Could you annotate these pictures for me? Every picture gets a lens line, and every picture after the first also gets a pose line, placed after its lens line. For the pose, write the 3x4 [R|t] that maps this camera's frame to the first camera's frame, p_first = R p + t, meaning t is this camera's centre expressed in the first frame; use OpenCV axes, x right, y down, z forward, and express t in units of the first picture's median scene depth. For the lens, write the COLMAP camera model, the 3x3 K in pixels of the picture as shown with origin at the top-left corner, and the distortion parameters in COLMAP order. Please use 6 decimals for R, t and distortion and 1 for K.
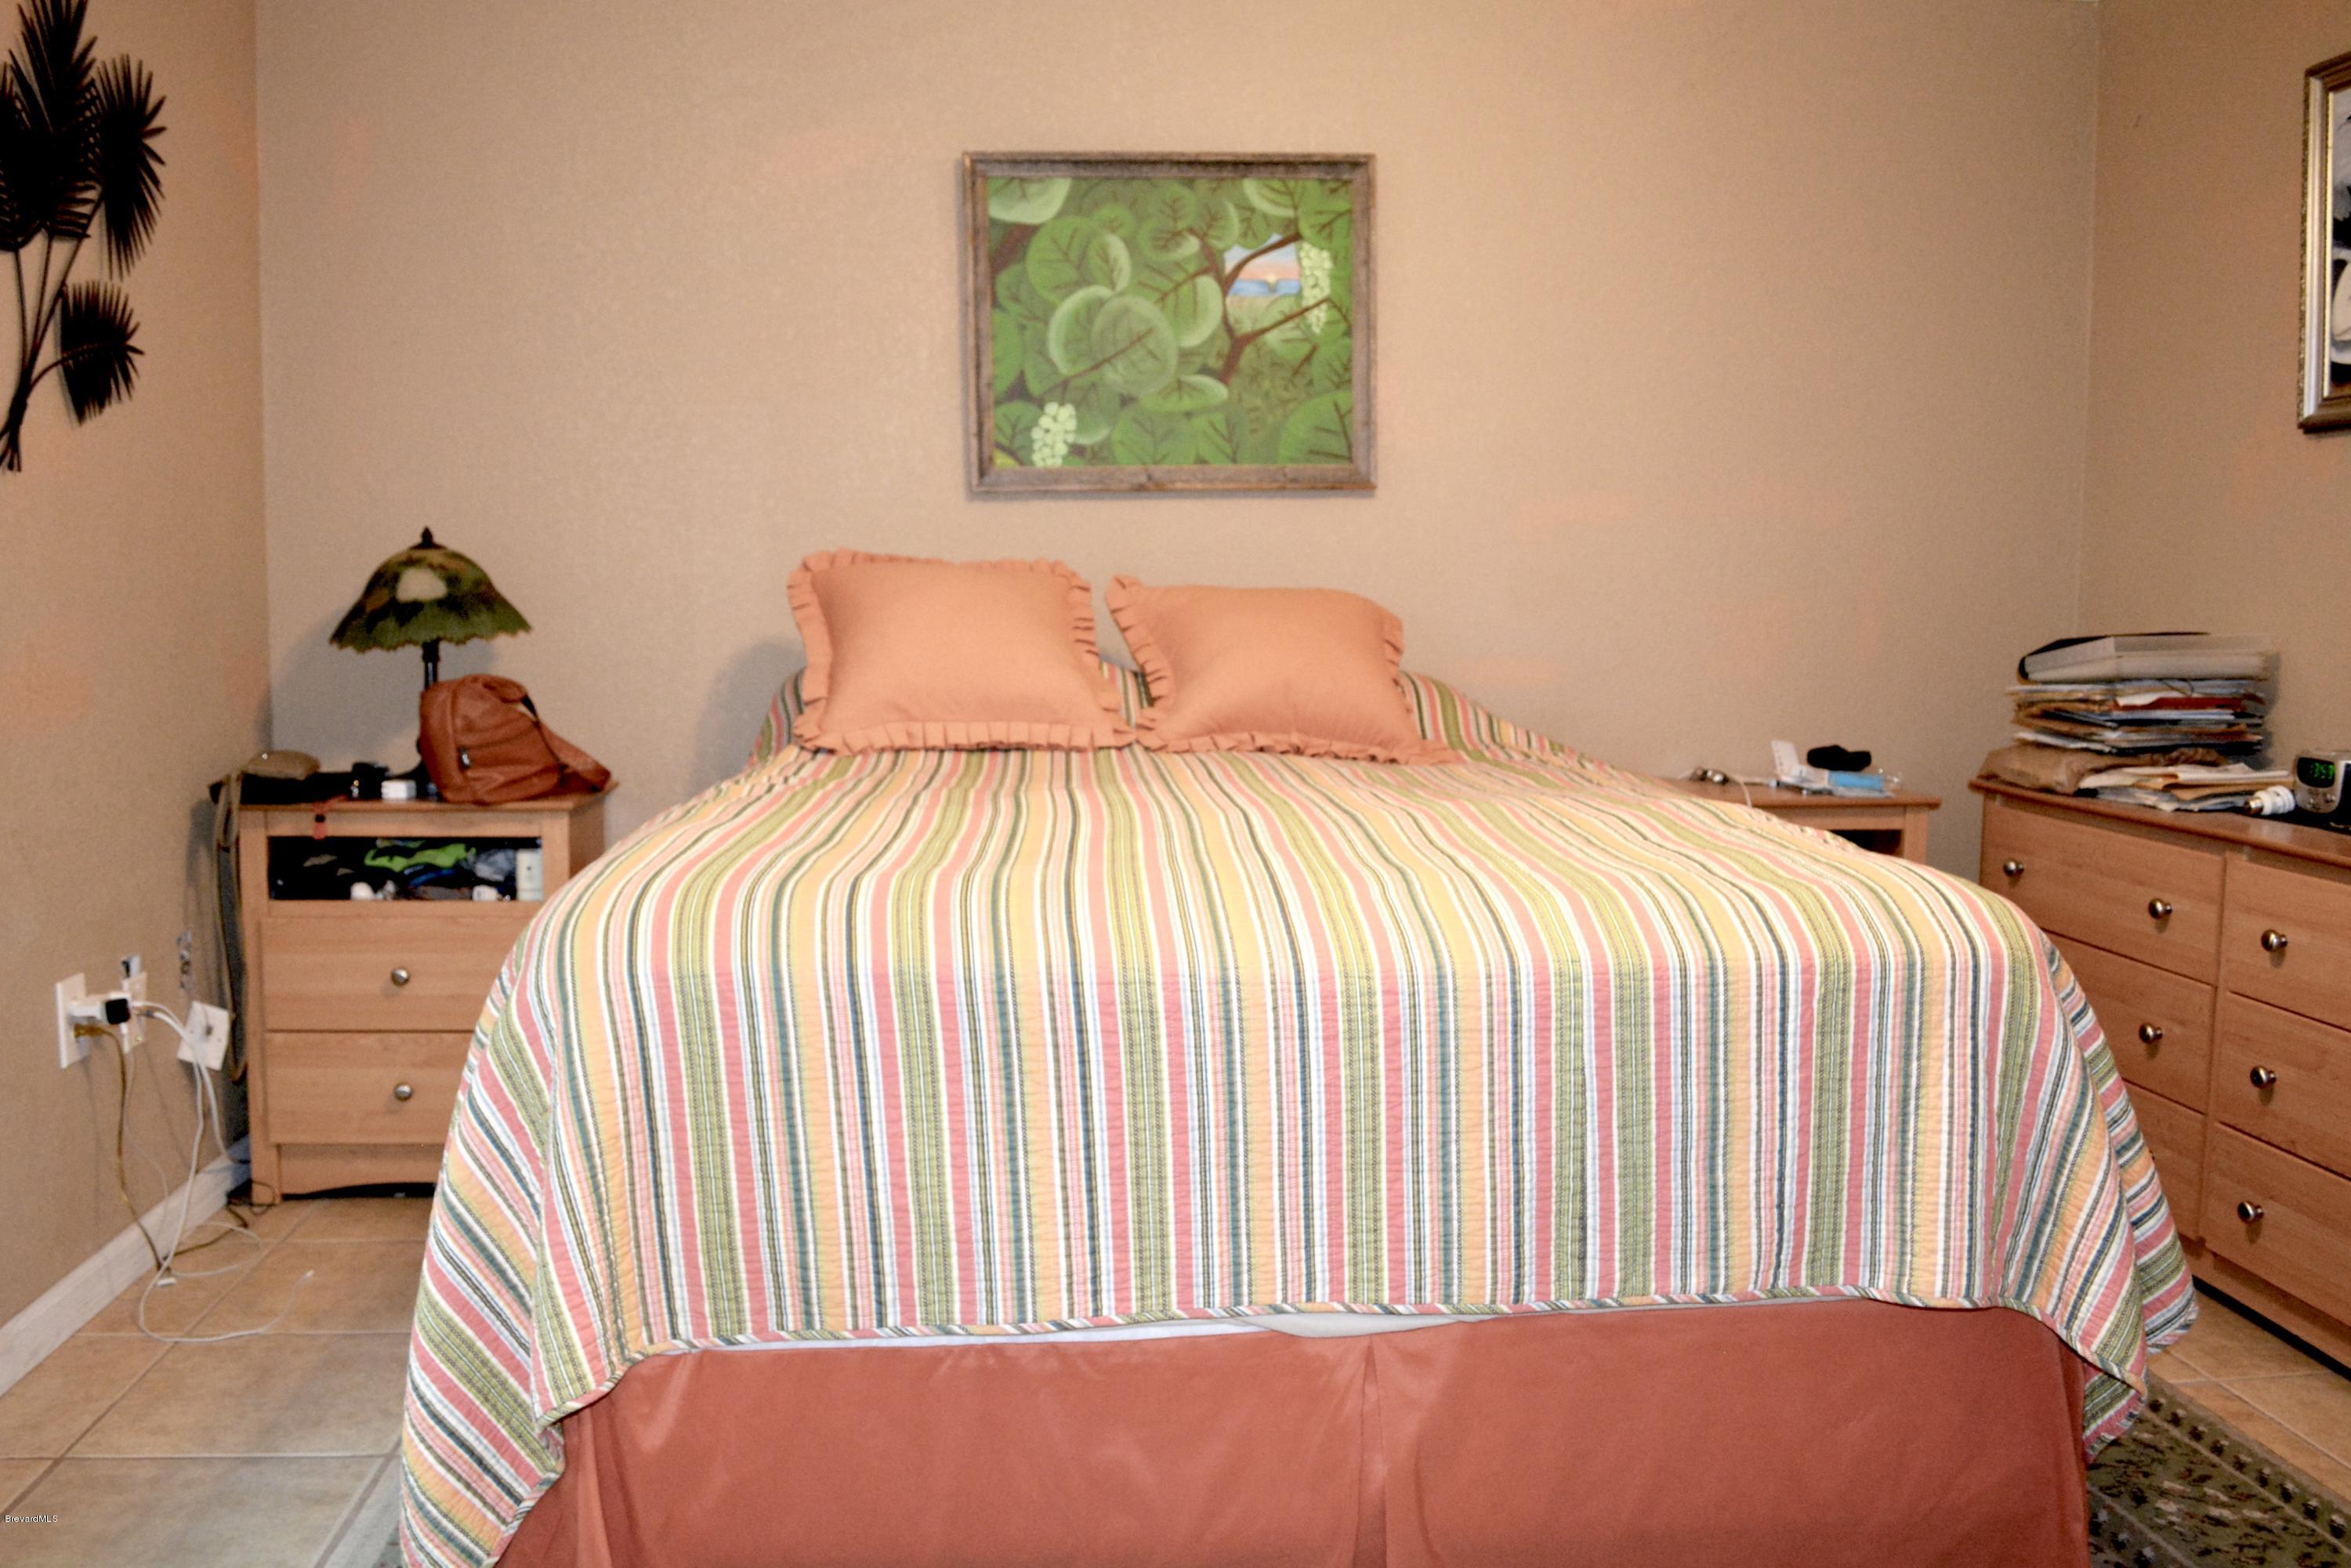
lens RADIAL K [[1877.4, 0, 1175.5], [0, 1877.4, 784.0], [0, 0, 1]] dist [-0.121684, 0.046659]
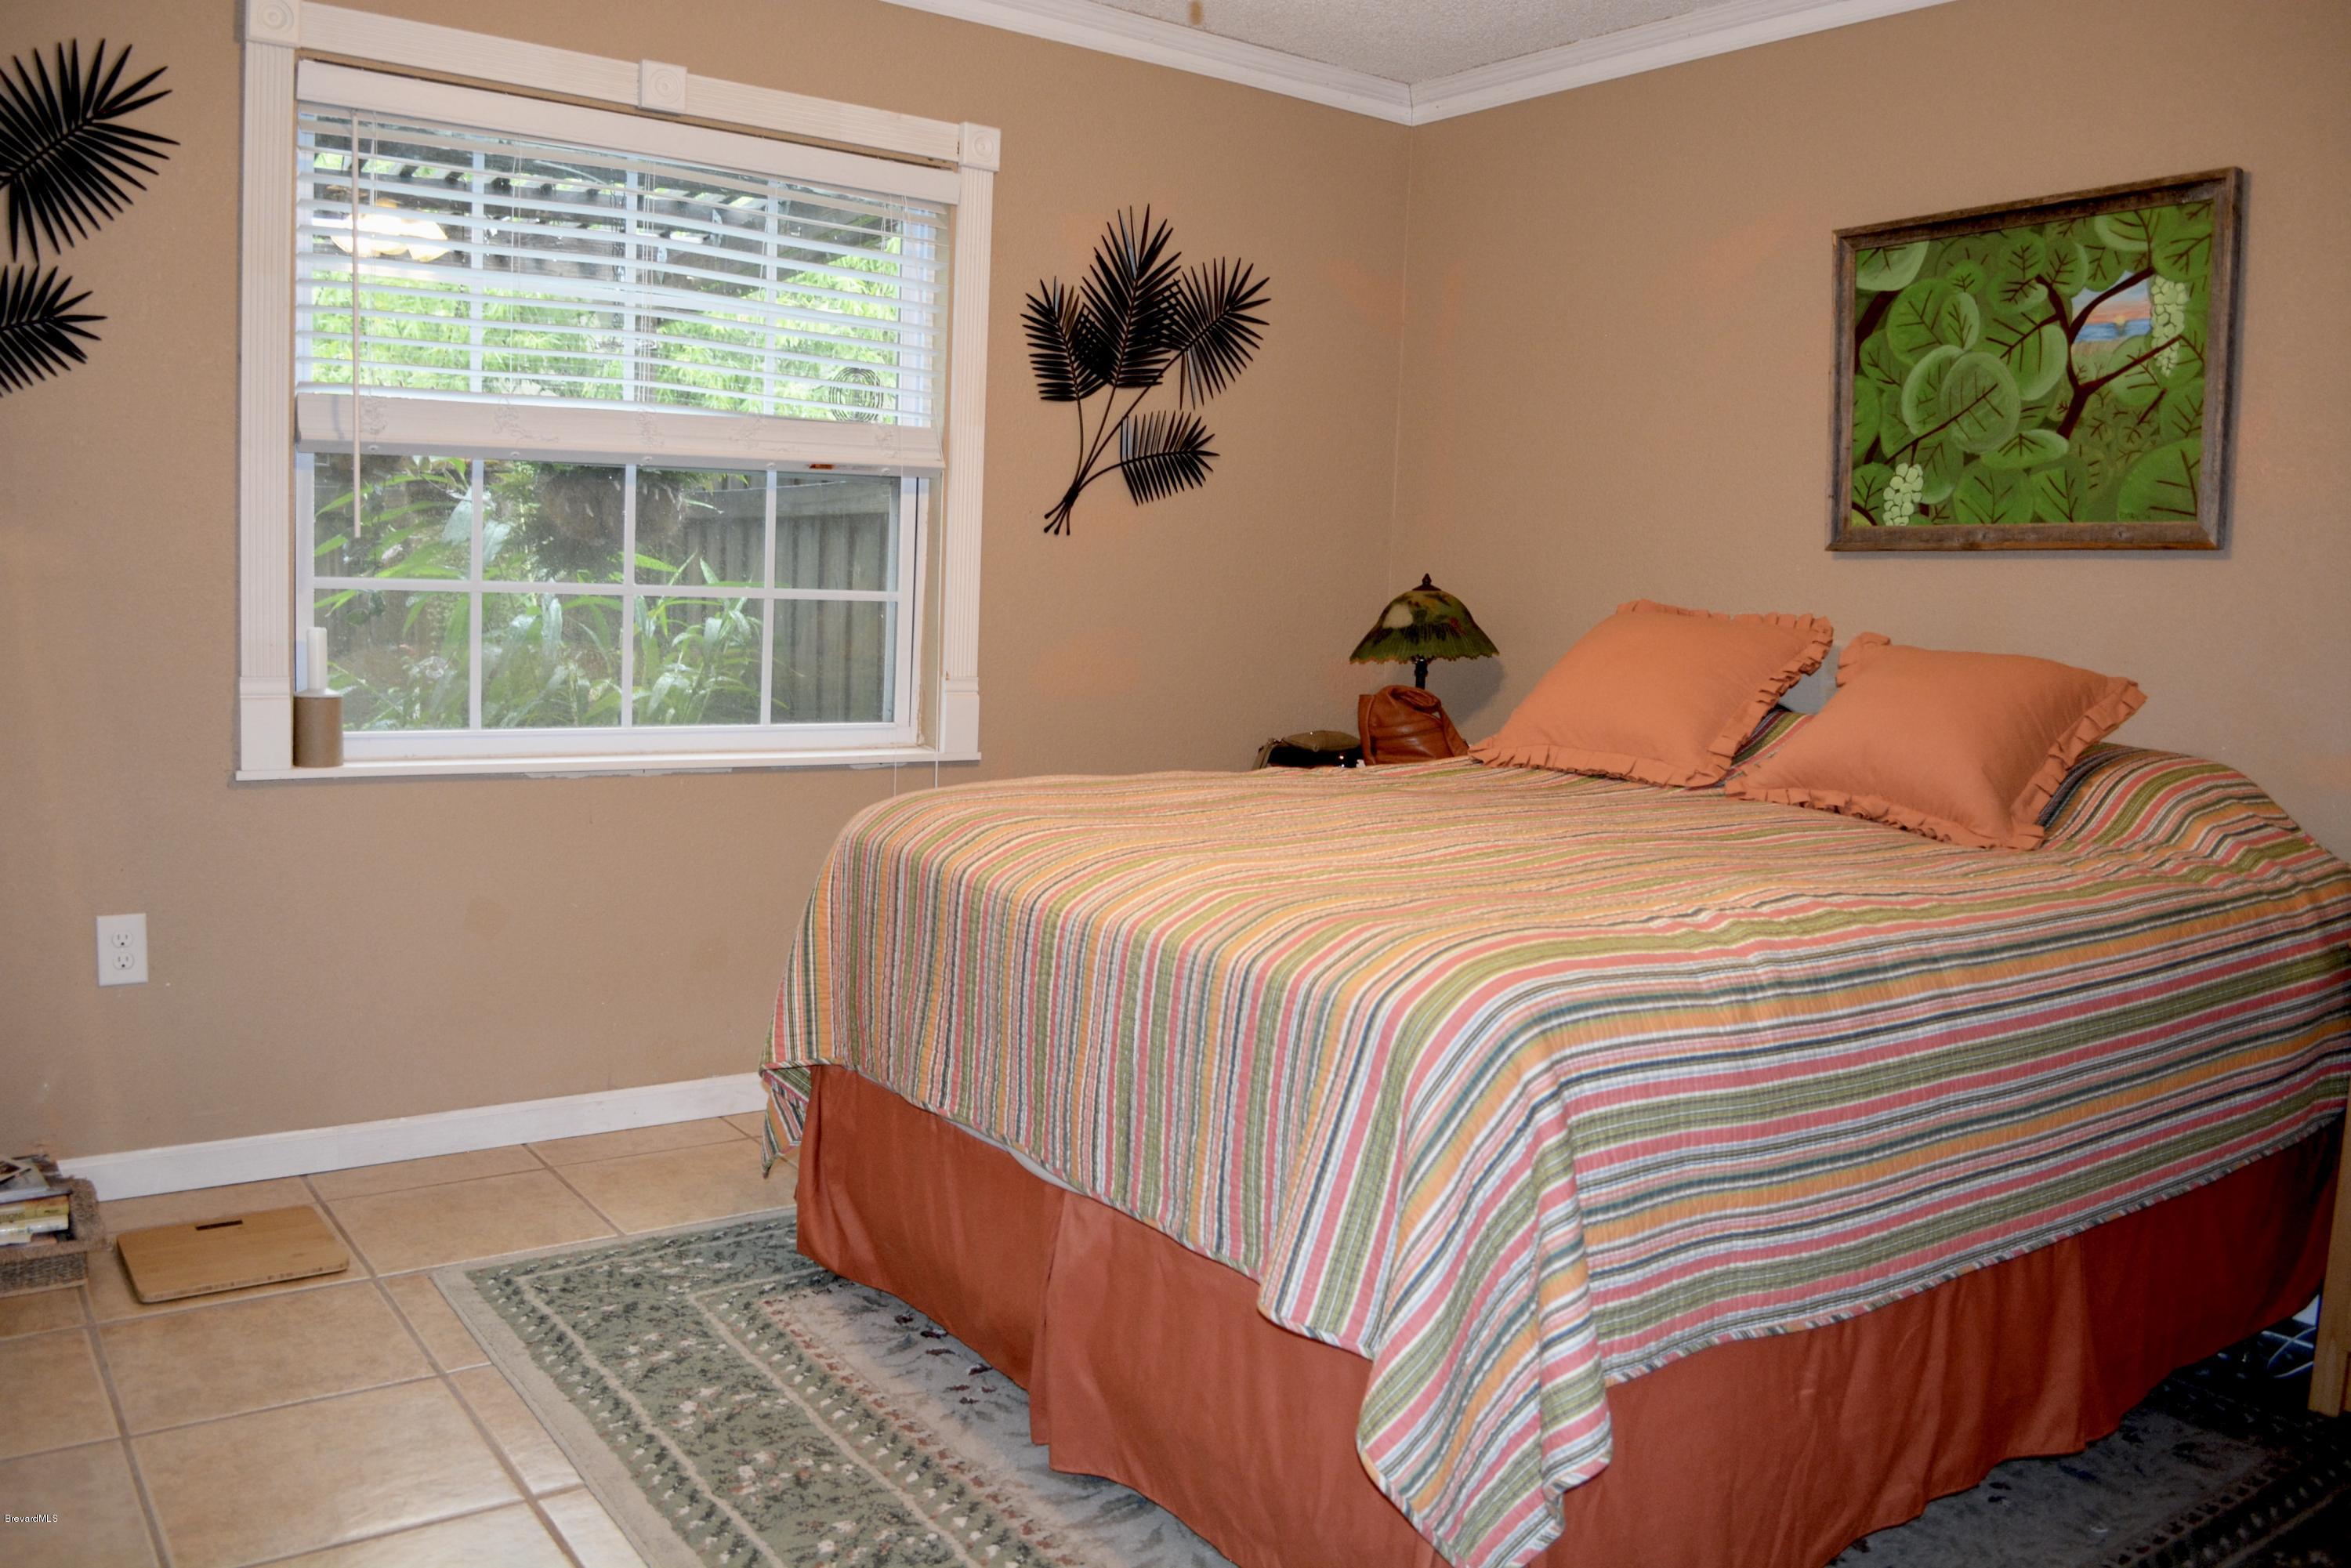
lens RADIAL K [[1877.4, 0, 1175.5], [0, 1877.4, 784.0], [0, 0, 1]] dist [-0.121684, 0.046659]
pose [[0.495192, 0.104519, -0.862474, 0.620015], [-0.120808, 0.991376, 0.050778, -0.033314], [0.860343, 0.079049, 0.503548, 0.165737]]
